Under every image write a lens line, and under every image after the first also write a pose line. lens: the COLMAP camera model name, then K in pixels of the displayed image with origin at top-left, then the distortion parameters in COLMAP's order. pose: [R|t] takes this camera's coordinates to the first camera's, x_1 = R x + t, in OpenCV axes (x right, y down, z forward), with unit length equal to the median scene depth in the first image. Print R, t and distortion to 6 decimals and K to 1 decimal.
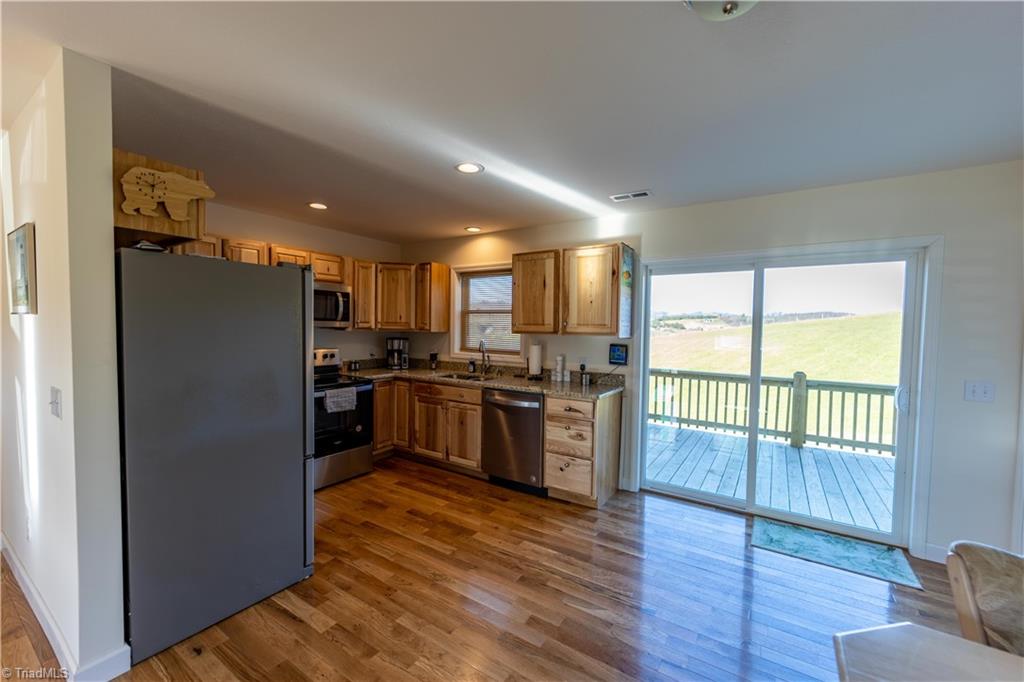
lens RADIAL K [[409.3, 0, 513.3], [0, 409.3, 341.7], [0, 0, 1]] dist [0.001769, -0.000713]
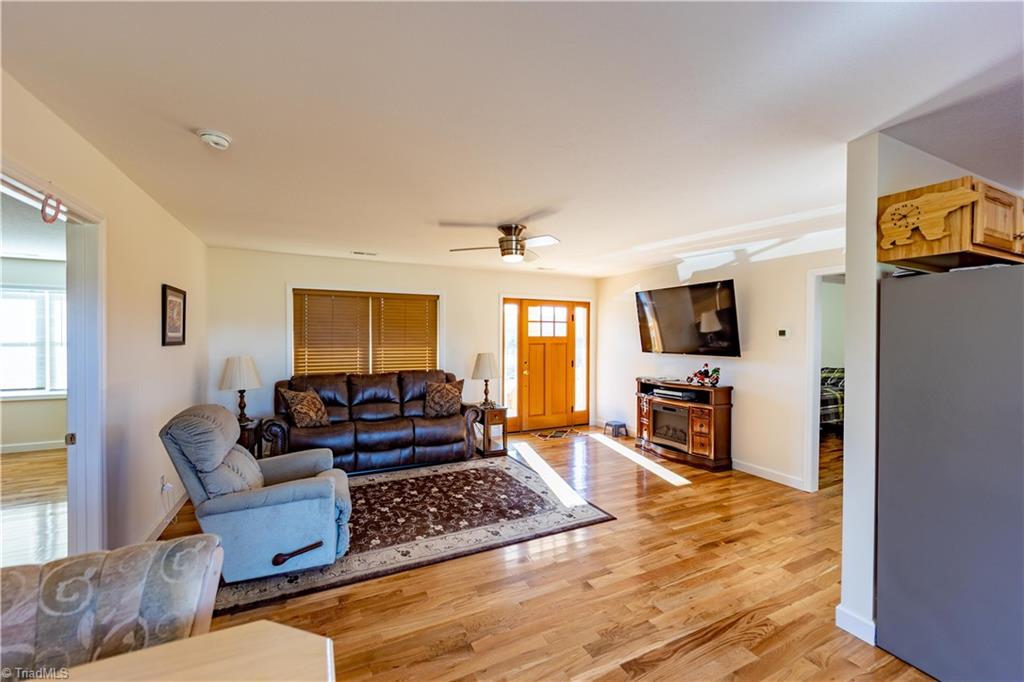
lens RADIAL K [[409.3, 0, 514.0], [0, 409.3, 341.2], [0, 0, 1]] dist [0.001769, -0.000713]
pose [[-0.510663, -0.009273, -0.859731, 0.237352], [-0.044538, 0.998885, 0.015681, -0.009985], [0.858627, 0.046298, -0.510506, 0.285598]]
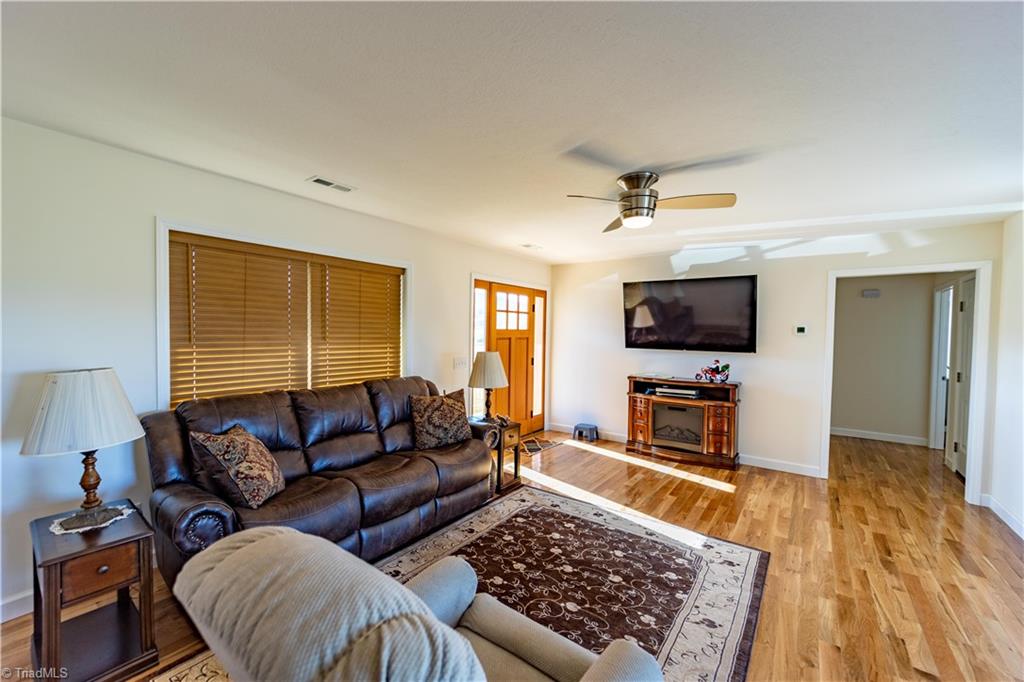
lens RADIAL K [[409.3, 0, 514.8], [0, 409.3, 340.6], [0, 0, 1]] dist [0.001769, -0.000713]
pose [[-0.051722, 0.005325, -0.998647, 0.121688], [-0.053882, 0.998514, 0.008115, 0.015340], [0.997207, 0.054229, -0.051358, -0.339379]]
